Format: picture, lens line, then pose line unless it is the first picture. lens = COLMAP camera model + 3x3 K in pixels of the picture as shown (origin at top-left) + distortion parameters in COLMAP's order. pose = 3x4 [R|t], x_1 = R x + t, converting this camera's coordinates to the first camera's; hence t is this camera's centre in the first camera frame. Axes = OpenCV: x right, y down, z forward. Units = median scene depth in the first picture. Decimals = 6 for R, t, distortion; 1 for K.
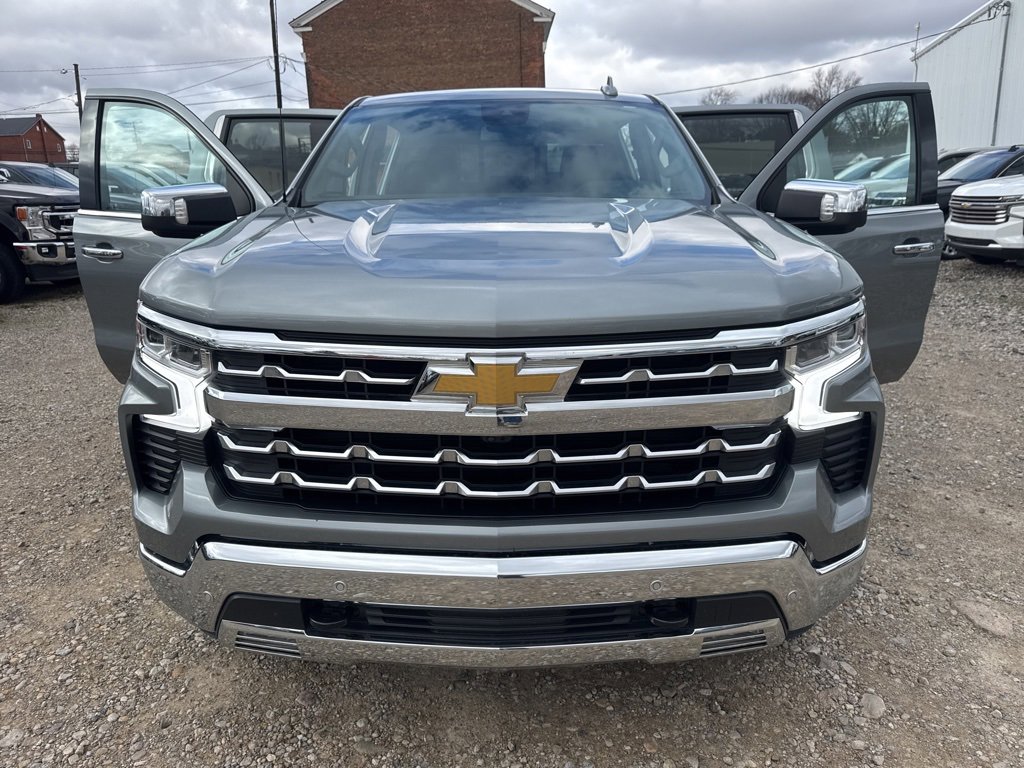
lens RADIAL K [[726.9, 0, 510.0], [0, 726.9, 385.1], [0, 0, 1]] dist [0.004592, -0.004296]
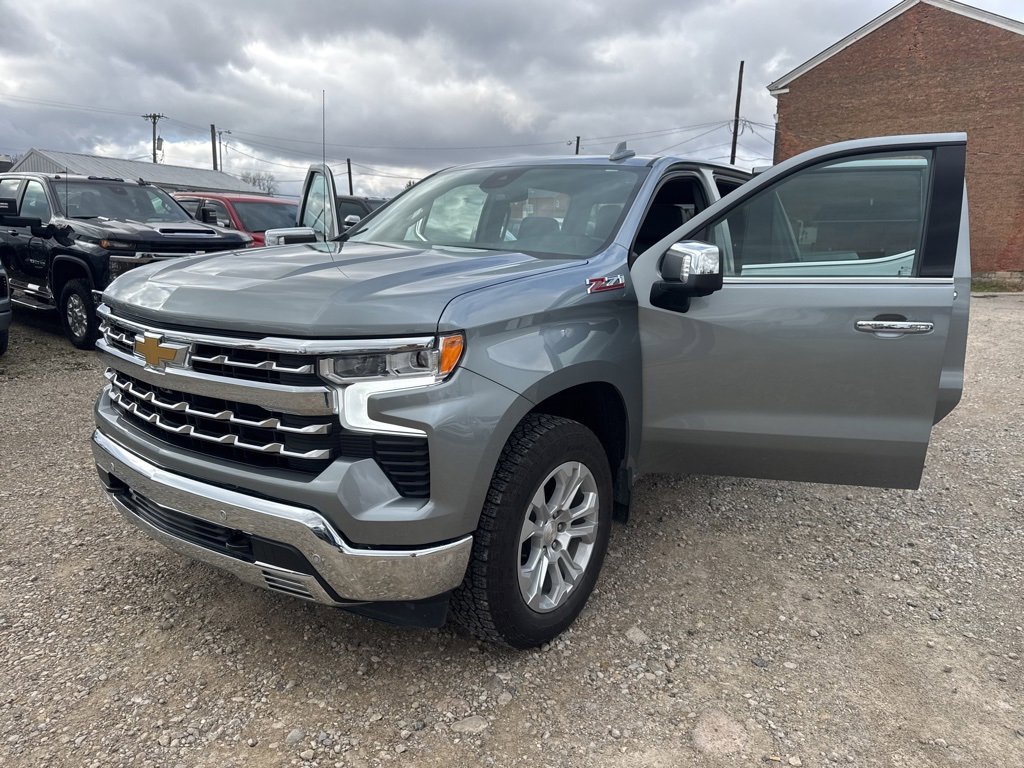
lens RADIAL K [[721.6, 0, 512.5], [0, 721.6, 381.9], [0, 0, 1]] dist [0.054257, -0.061691]
pose [[0.807733, 0.147015, -0.570924, 0.991726], [-0.190800, 0.981478, -0.017207, -0.037081], [0.557819, 0.122831, 0.820823, 0.099709]]
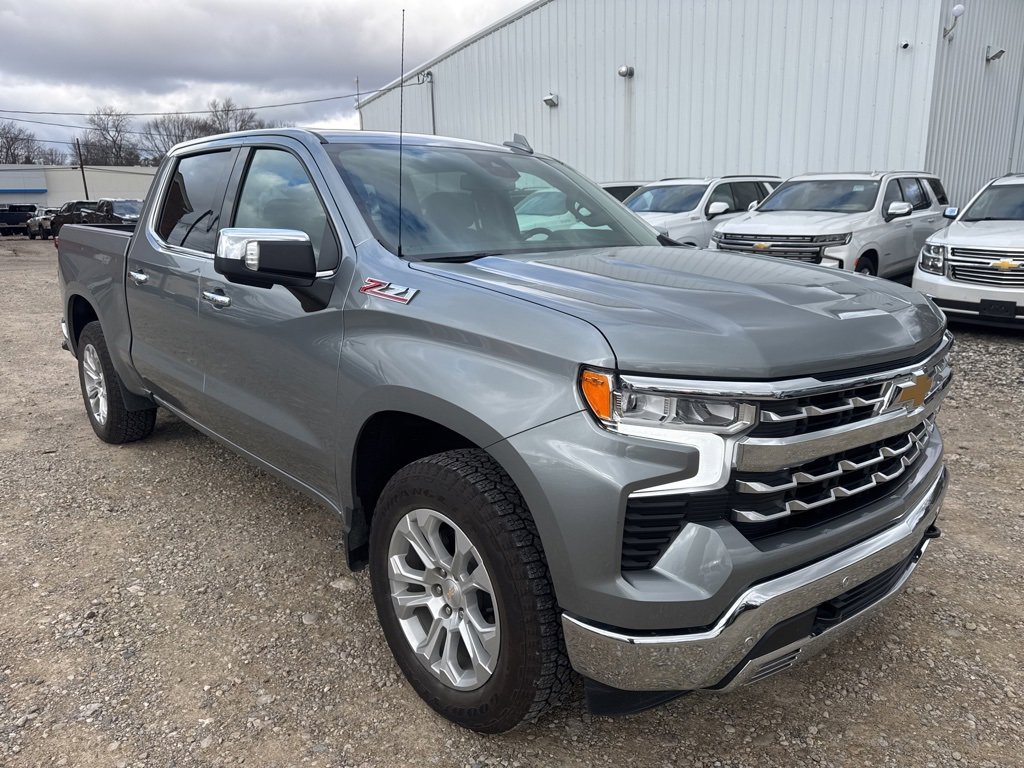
lens RADIAL K [[737.2, 0, 516.1], [0, 737.2, 383.0], [0, 0, 1]] dist [-0.005943, 0.003845]
pose [[0.723742, -0.139703, 0.675782, -0.961738], [0.168019, 0.985497, 0.023787, -0.111965], [-0.669304, 0.096328, 0.736718, 0.301386]]
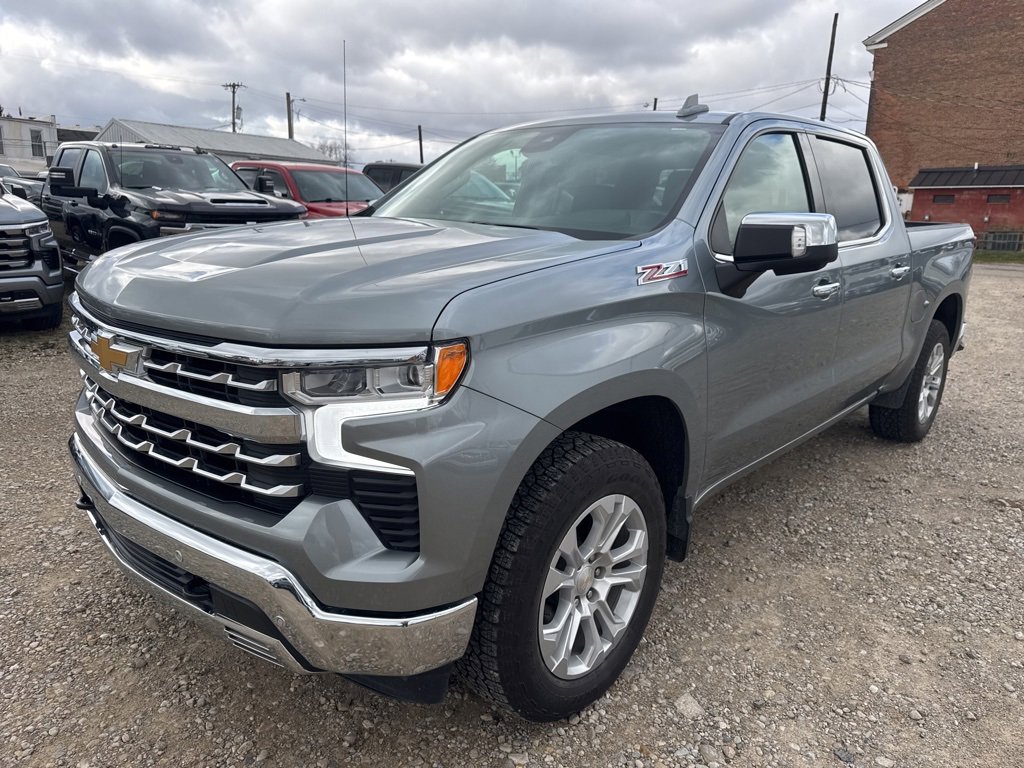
lens RADIAL K [[726.9, 0, 510.0], [0, 726.9, 385.1], [0, 0, 1]] dist [0.004592, -0.004296]
pose [[0.743970, 0.192016, -0.640031, 0.898244], [-0.210075, 0.976469, 0.048761, -0.105939], [0.634333, 0.098177, 0.766801, 0.304476]]
